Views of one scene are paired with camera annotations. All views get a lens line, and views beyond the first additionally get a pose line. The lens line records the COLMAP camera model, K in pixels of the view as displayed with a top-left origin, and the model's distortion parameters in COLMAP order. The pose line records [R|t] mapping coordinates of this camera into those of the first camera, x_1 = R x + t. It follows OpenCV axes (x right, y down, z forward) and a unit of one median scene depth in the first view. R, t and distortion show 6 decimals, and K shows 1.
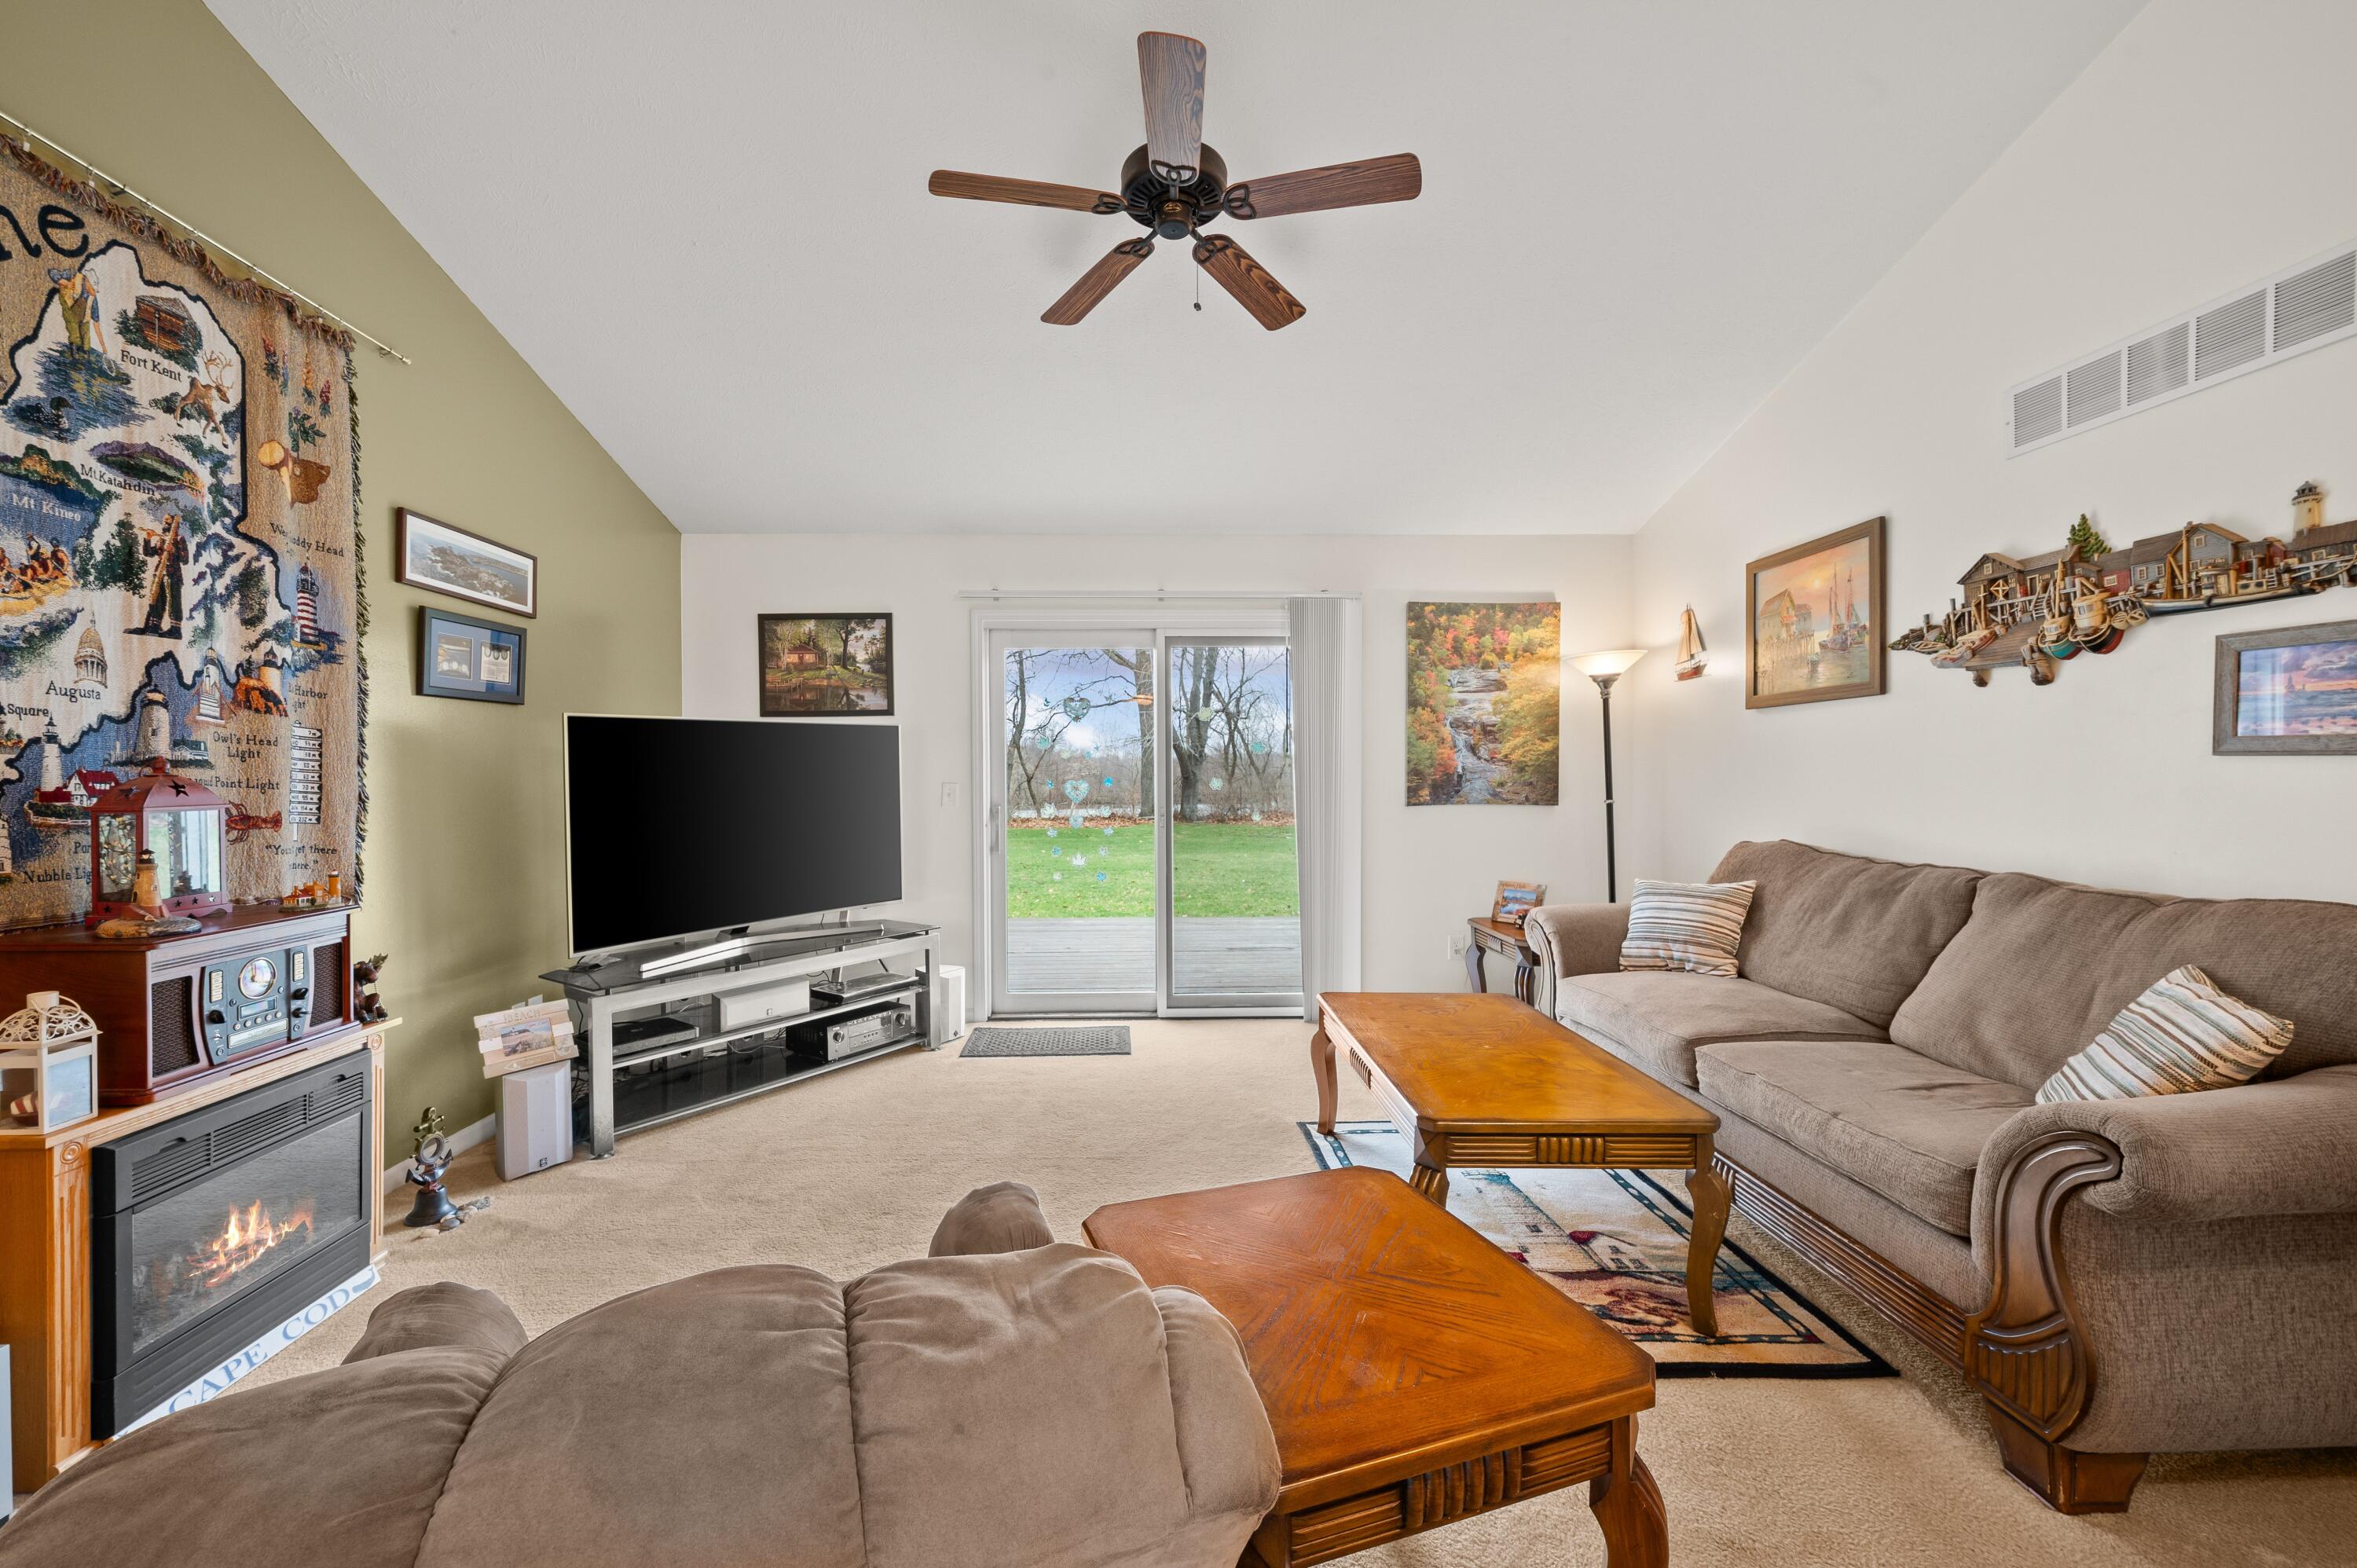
lens RADIAL K [[937.3, 0, 1162.4], [0, 937.3, 791.1], [0, 0, 1]] dist [-0.000942, 0.000023]
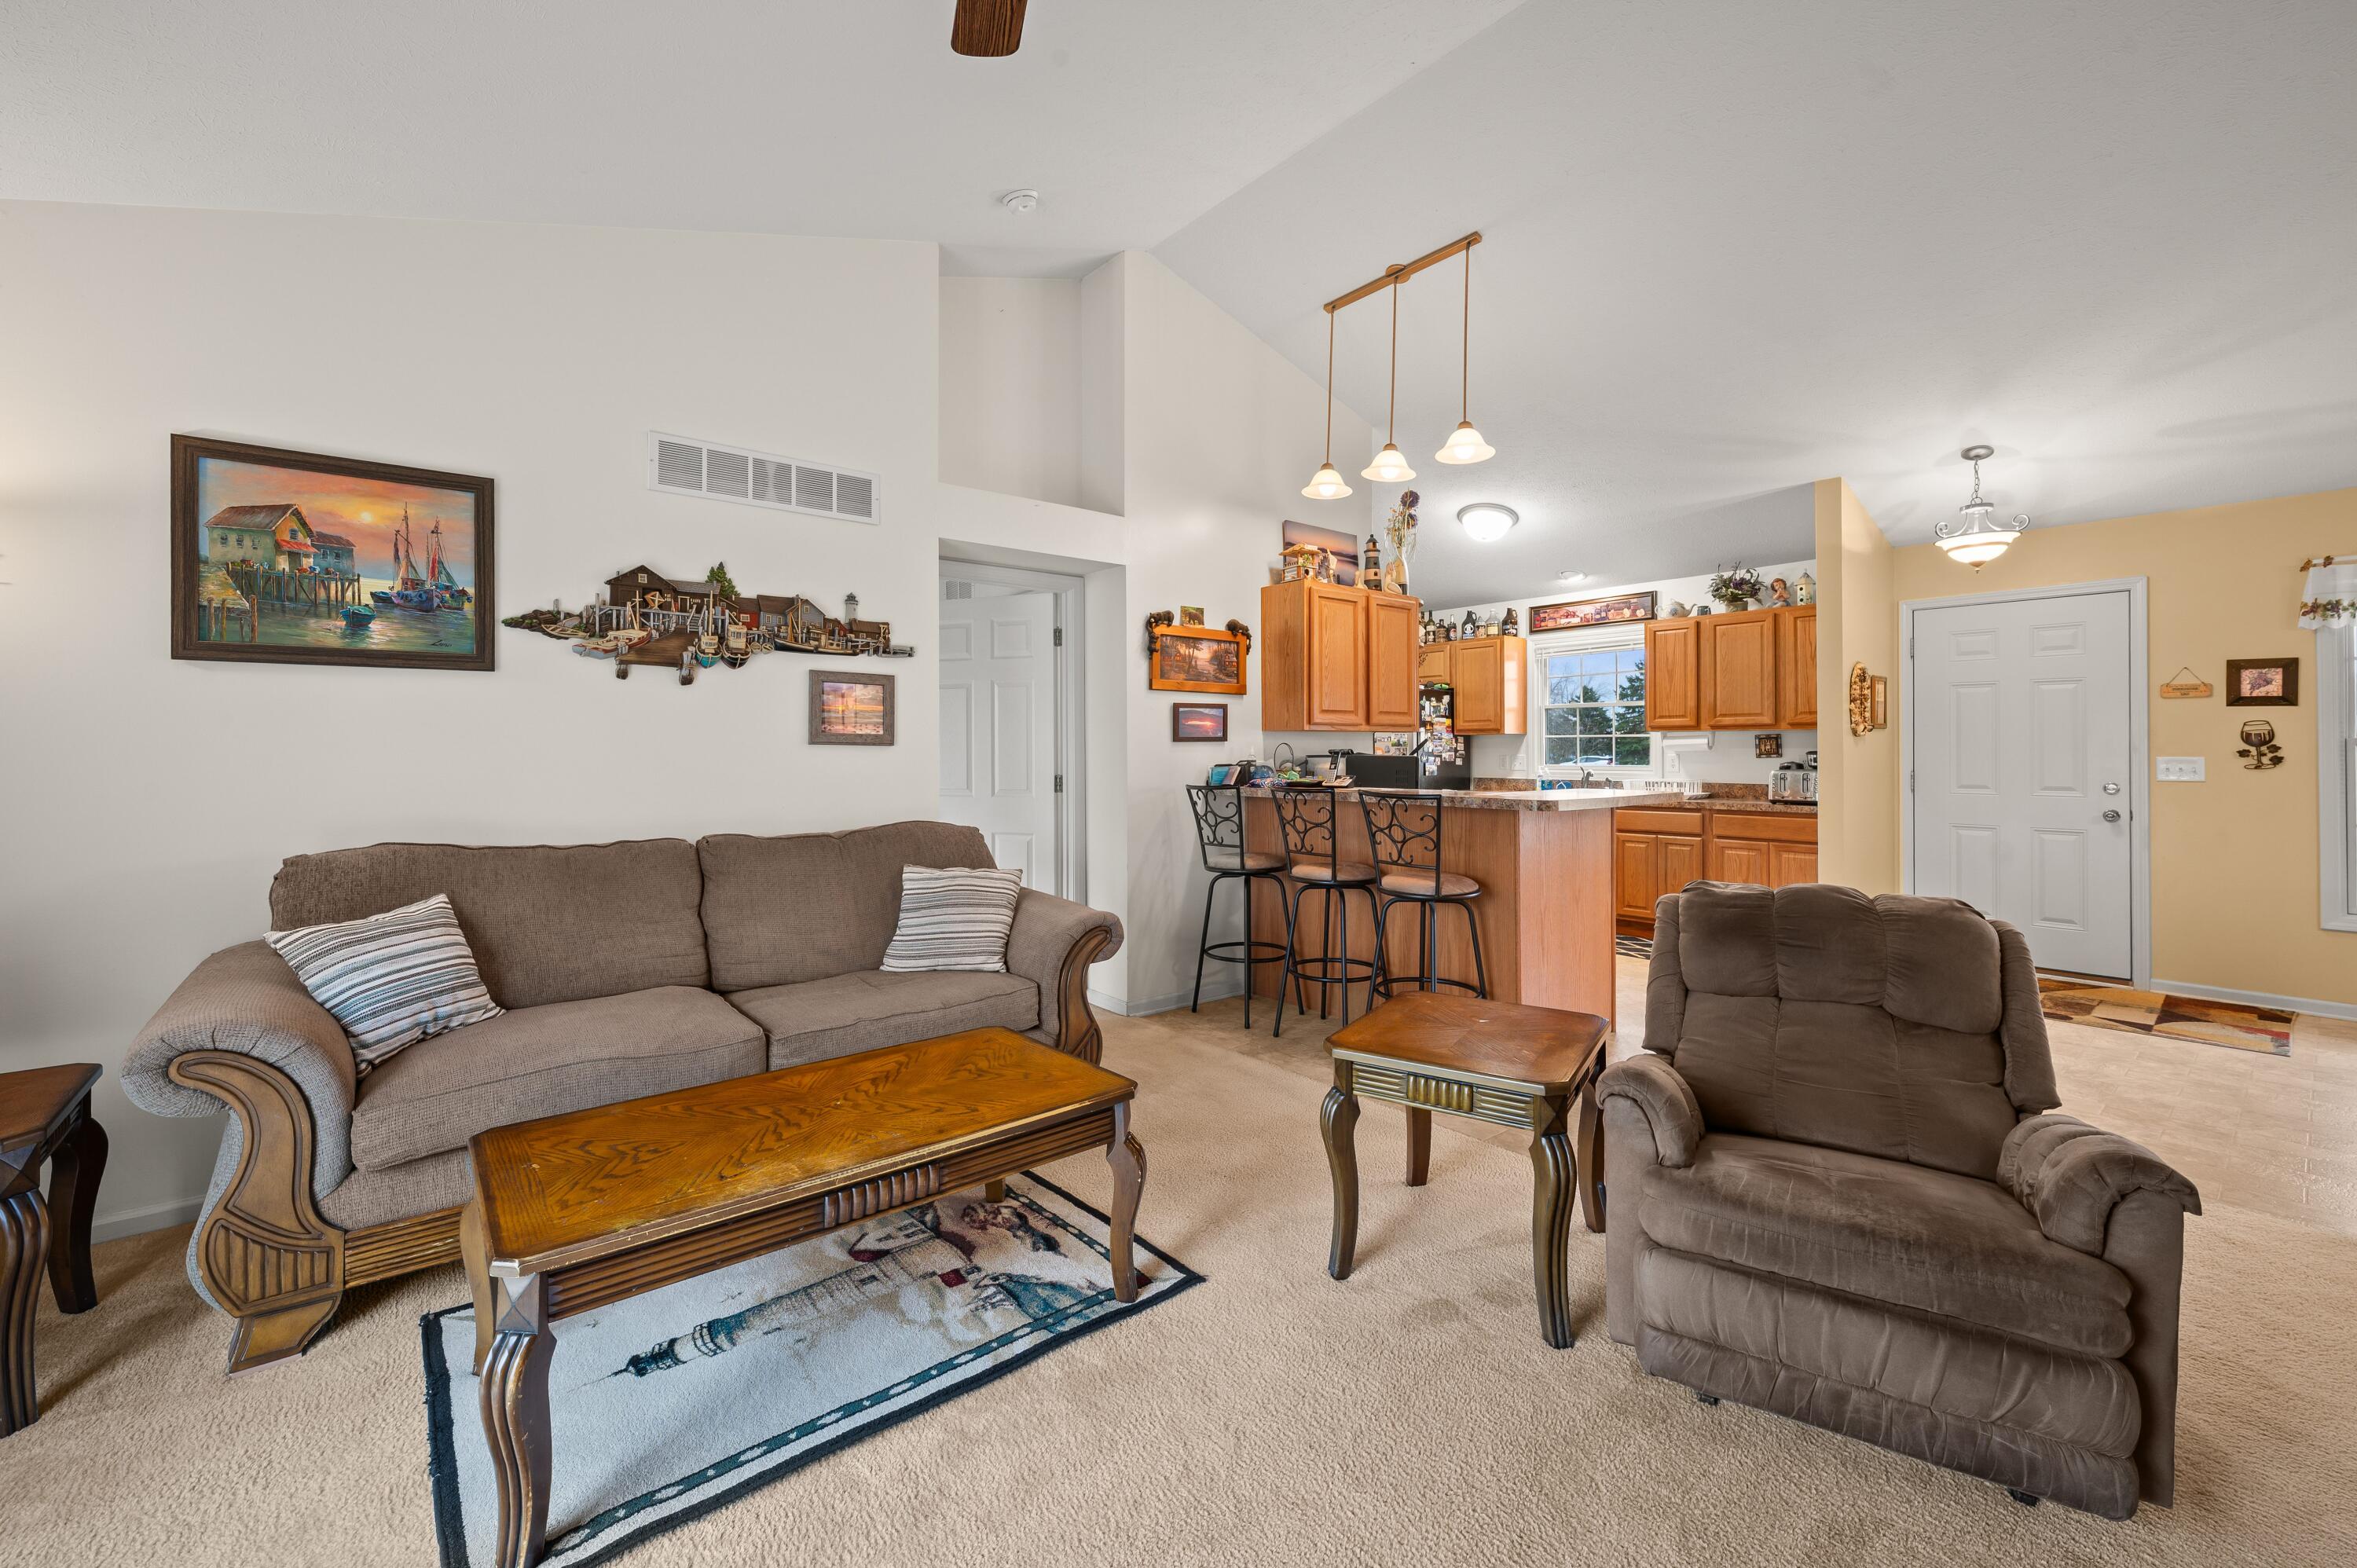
lens RADIAL K [[945.4, 0, 1173.6], [0, 945.4, 746.8], [0, 0, 1]] dist [-0.001887, -0.000353]
pose [[-0.609933, 0.009925, 0.792391, -0.338748], [0.020547, 0.999783, 0.003294, -0.016436], [-0.792187, 0.018290, -0.610005, 0.932963]]
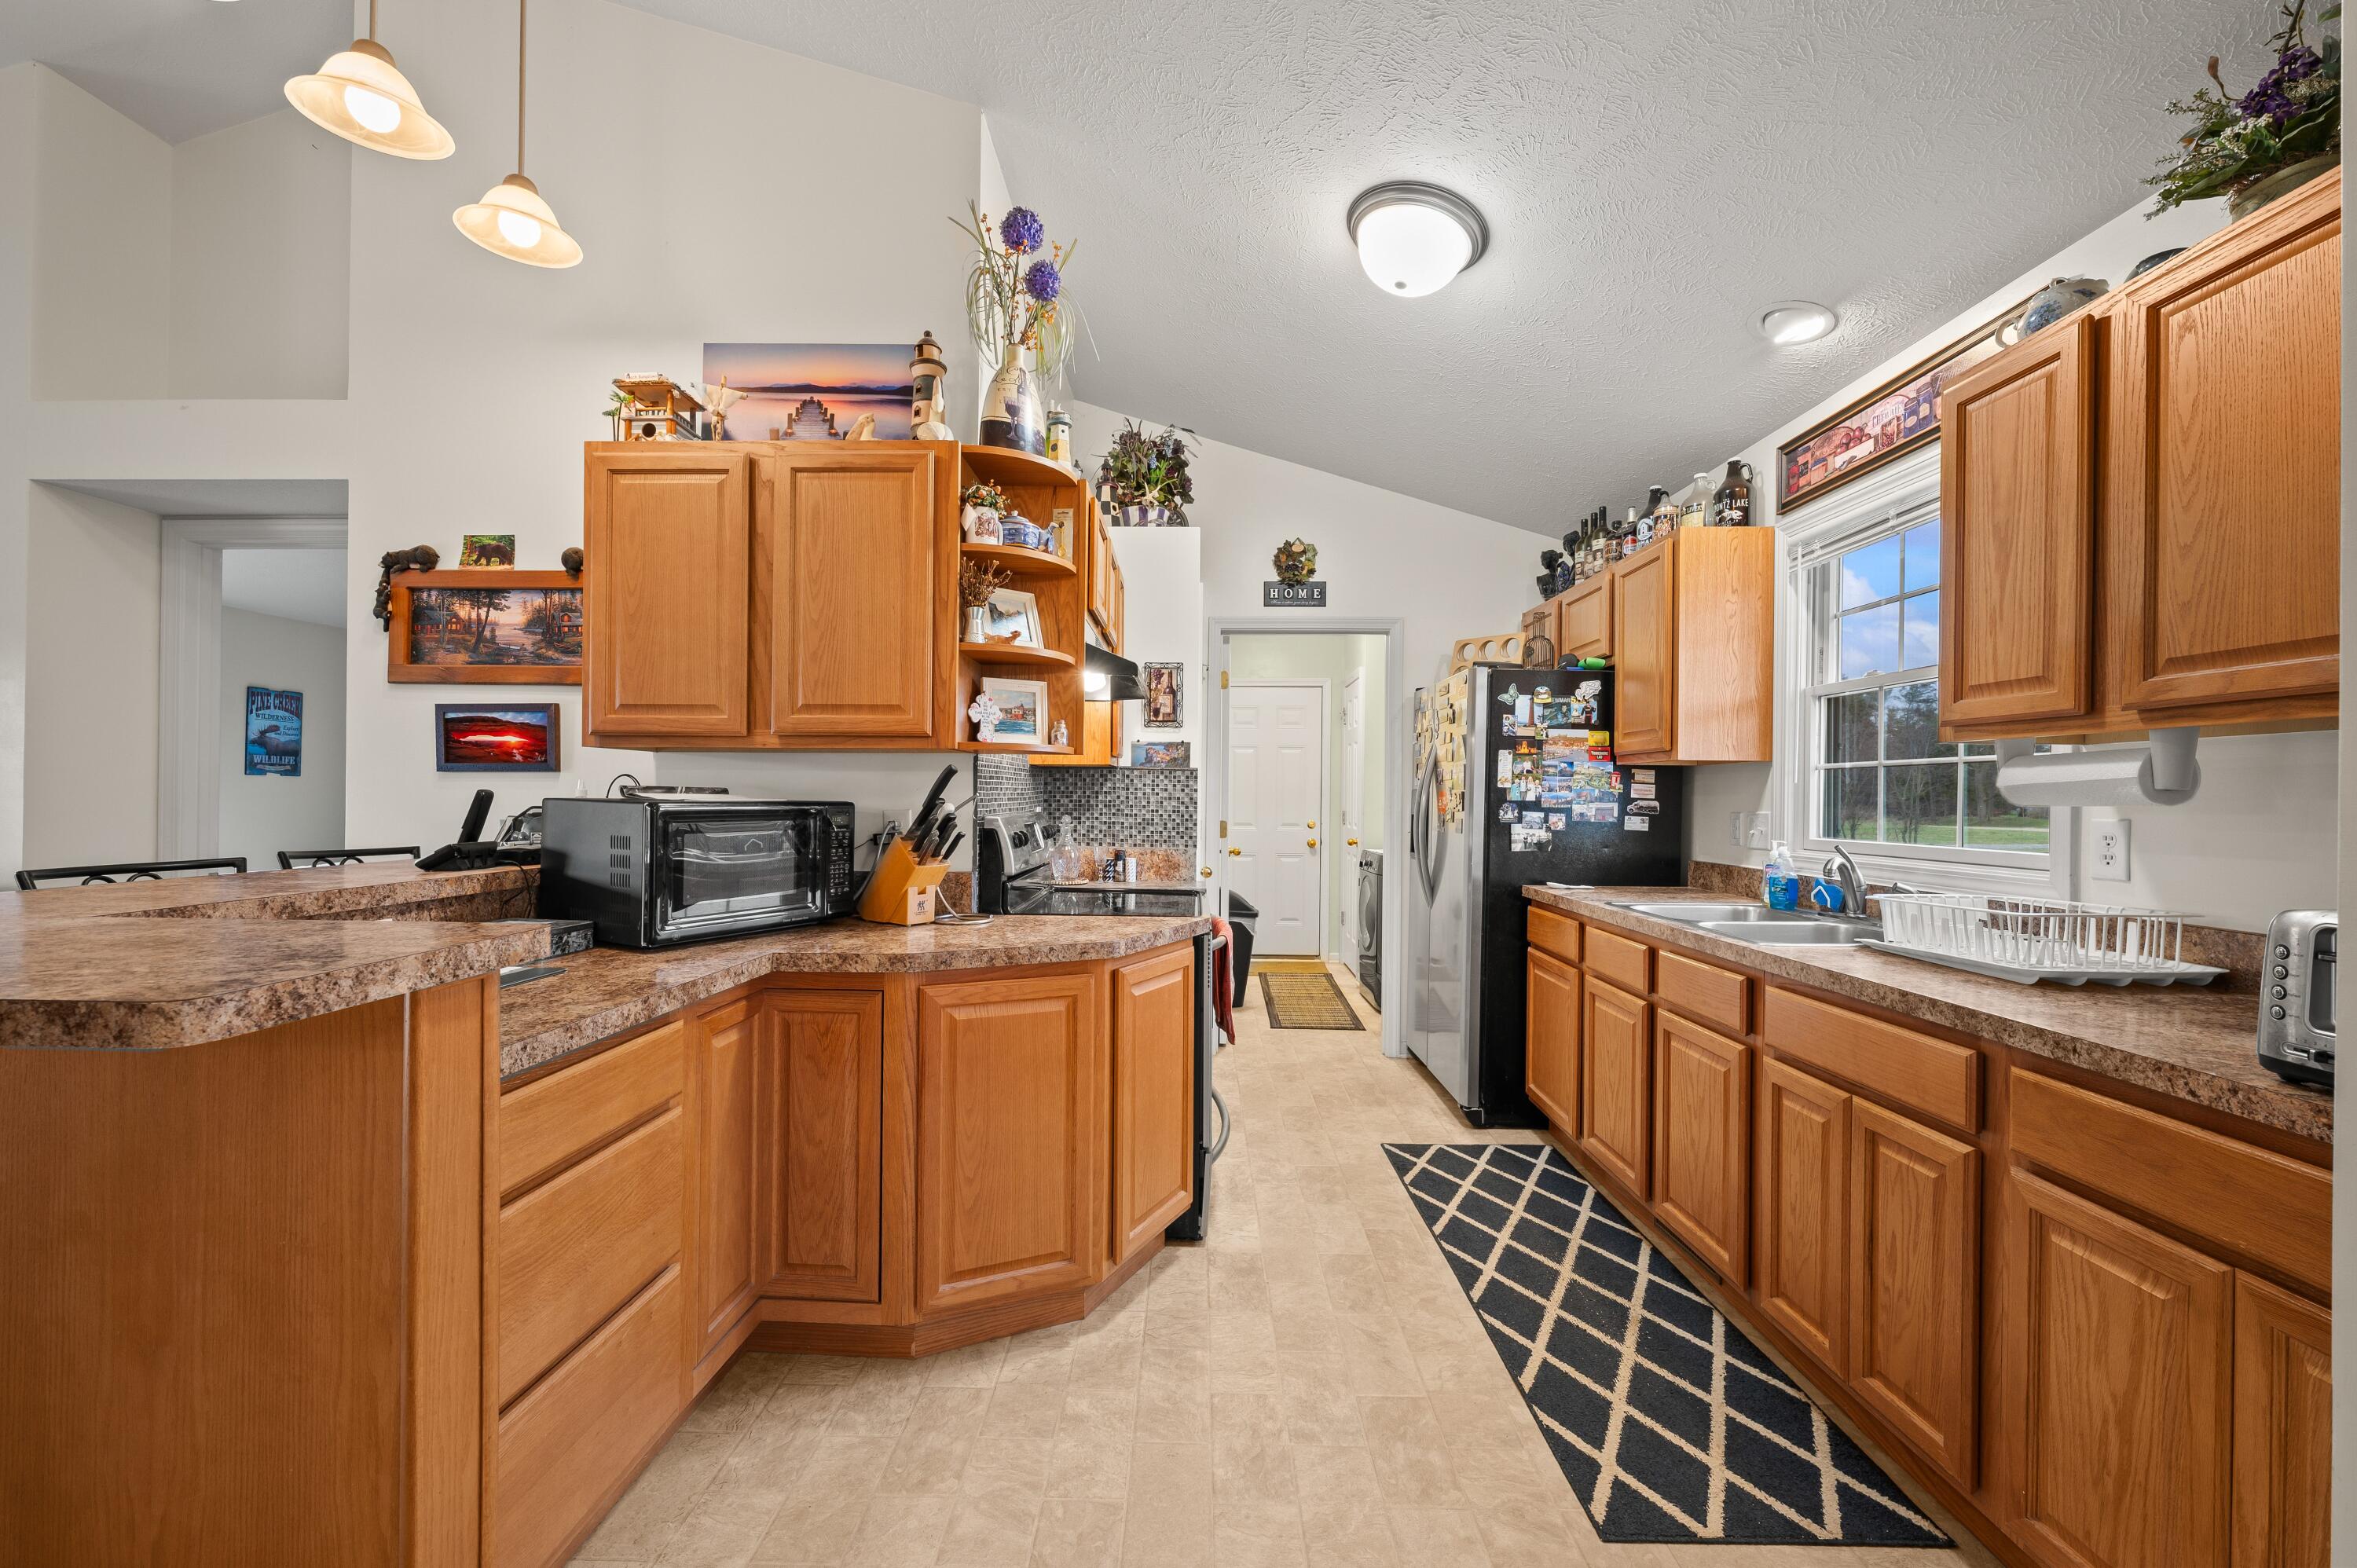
lens RADIAL K [[937.3, 0, 1162.4], [0, 937.3, 791.1], [0, 0, 1]] dist [-0.000942, 0.000023]
pose [[0.049052, 0.009865, 0.998747, -0.016778], [0.009061, 0.999906, -0.010321, 0.009984], [-0.998755, 0.009556, 0.048958, -0.503084]]
